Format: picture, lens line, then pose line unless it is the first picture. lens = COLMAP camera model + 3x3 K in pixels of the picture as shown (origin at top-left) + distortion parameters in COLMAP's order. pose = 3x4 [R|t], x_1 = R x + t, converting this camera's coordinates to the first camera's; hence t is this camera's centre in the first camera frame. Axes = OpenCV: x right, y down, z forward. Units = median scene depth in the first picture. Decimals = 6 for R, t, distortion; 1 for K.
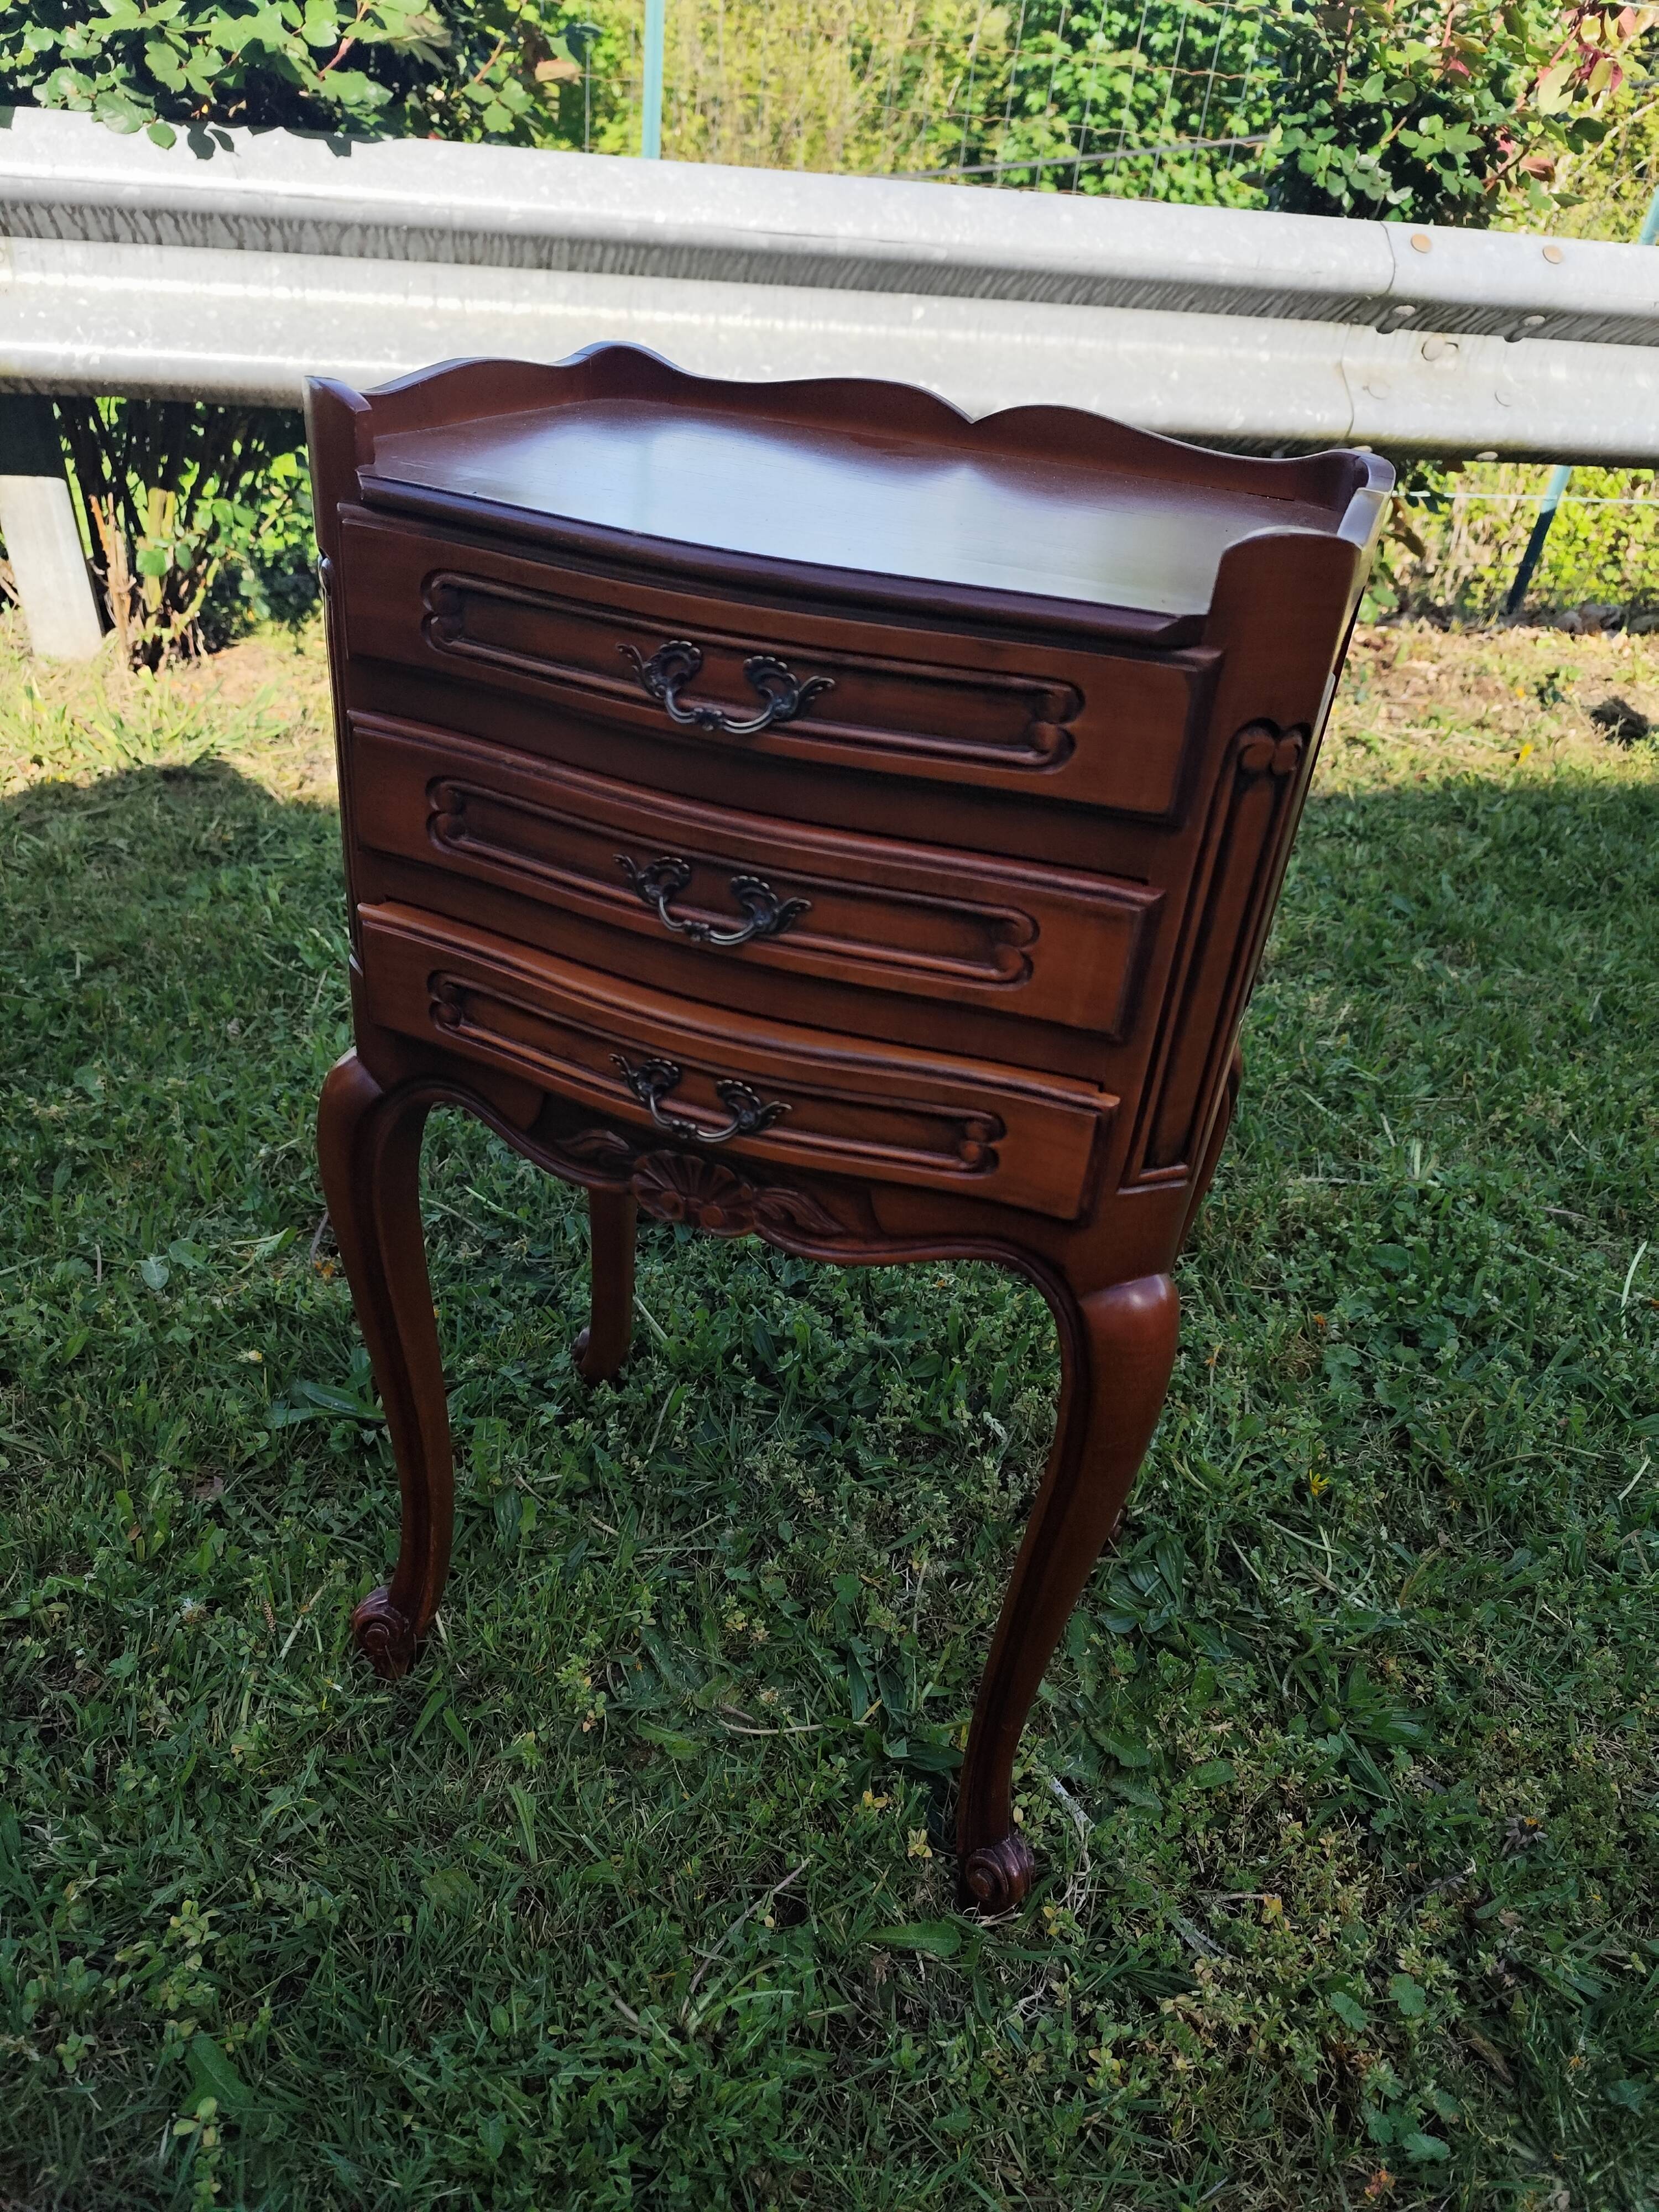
lens RADIAL K [[1526.3, 0, 862.0], [0, 1526.3, 1099.2], [0, 0, 1]] dist [0.015674, -0.037280]
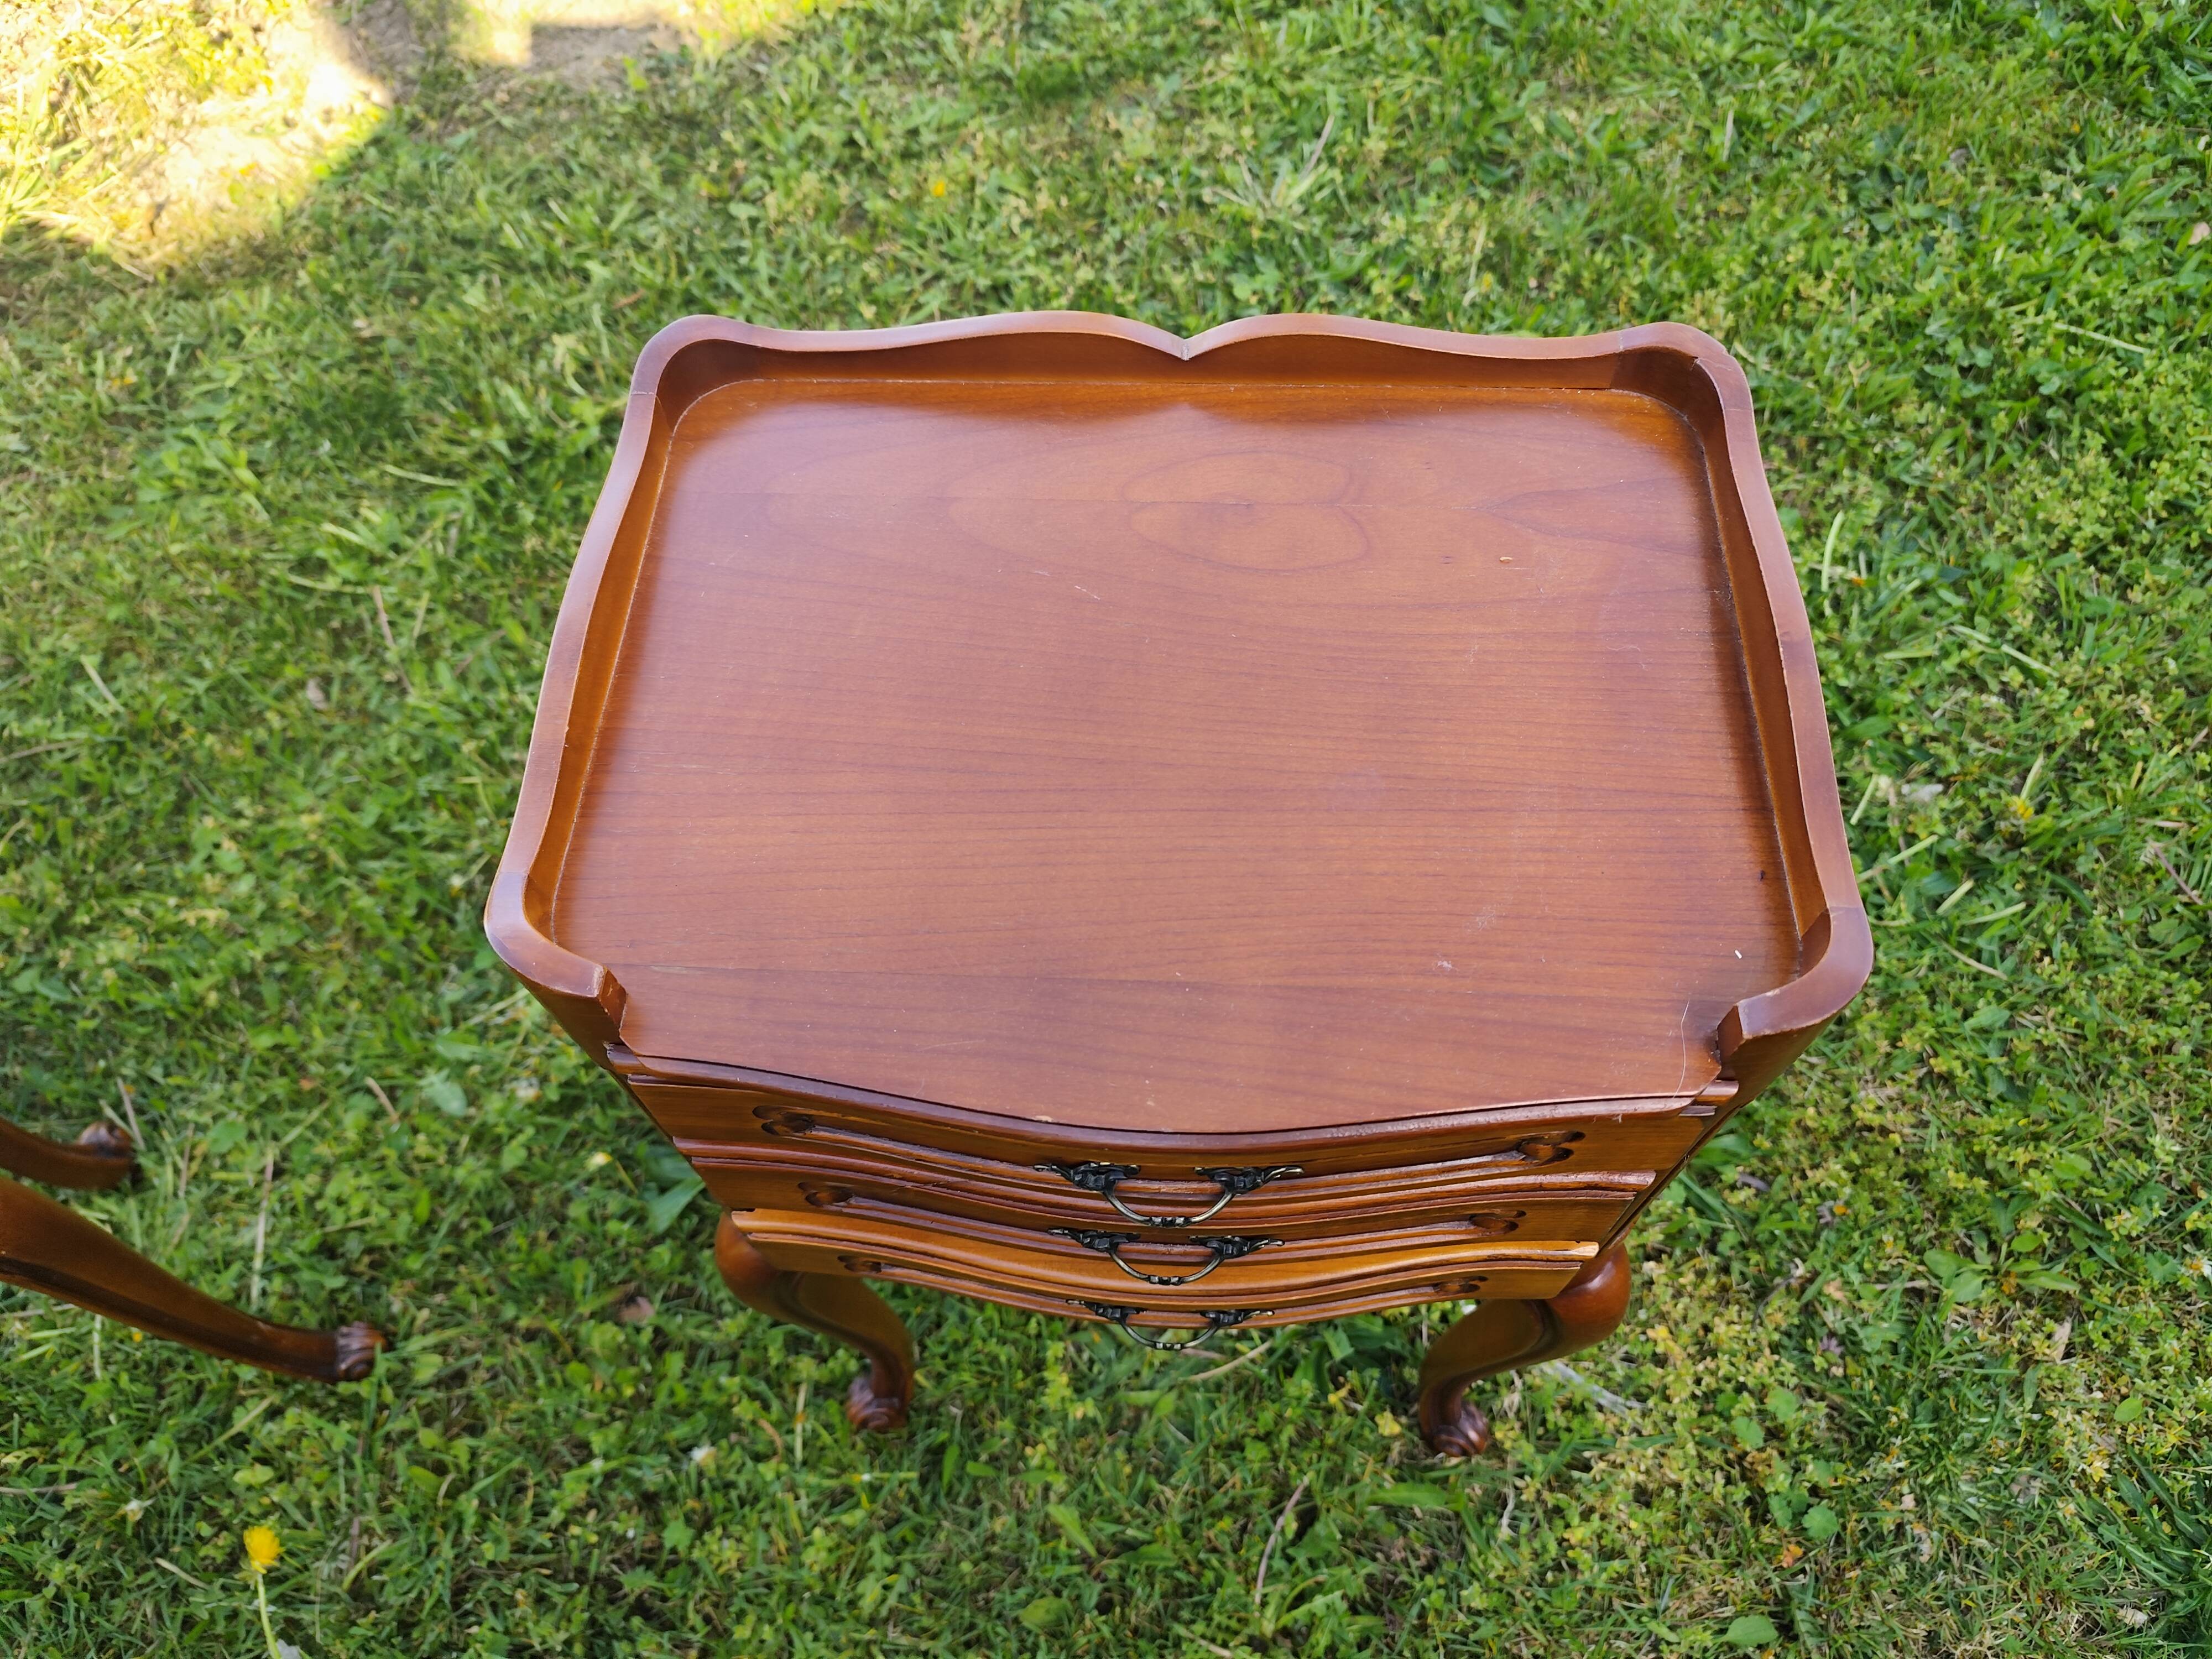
lens RADIAL K [[1517.2, 0, 1105.4], [0, 1517.2, 796.2], [0, 0, 1]] dist [0.008581, -0.027920]
pose [[0.945677, -0.322642, 0.039957, -0.084044], [0.263270, 0.832108, 0.488145, -0.797950], [-0.190745, -0.451108, 0.871848, 0.313659]]
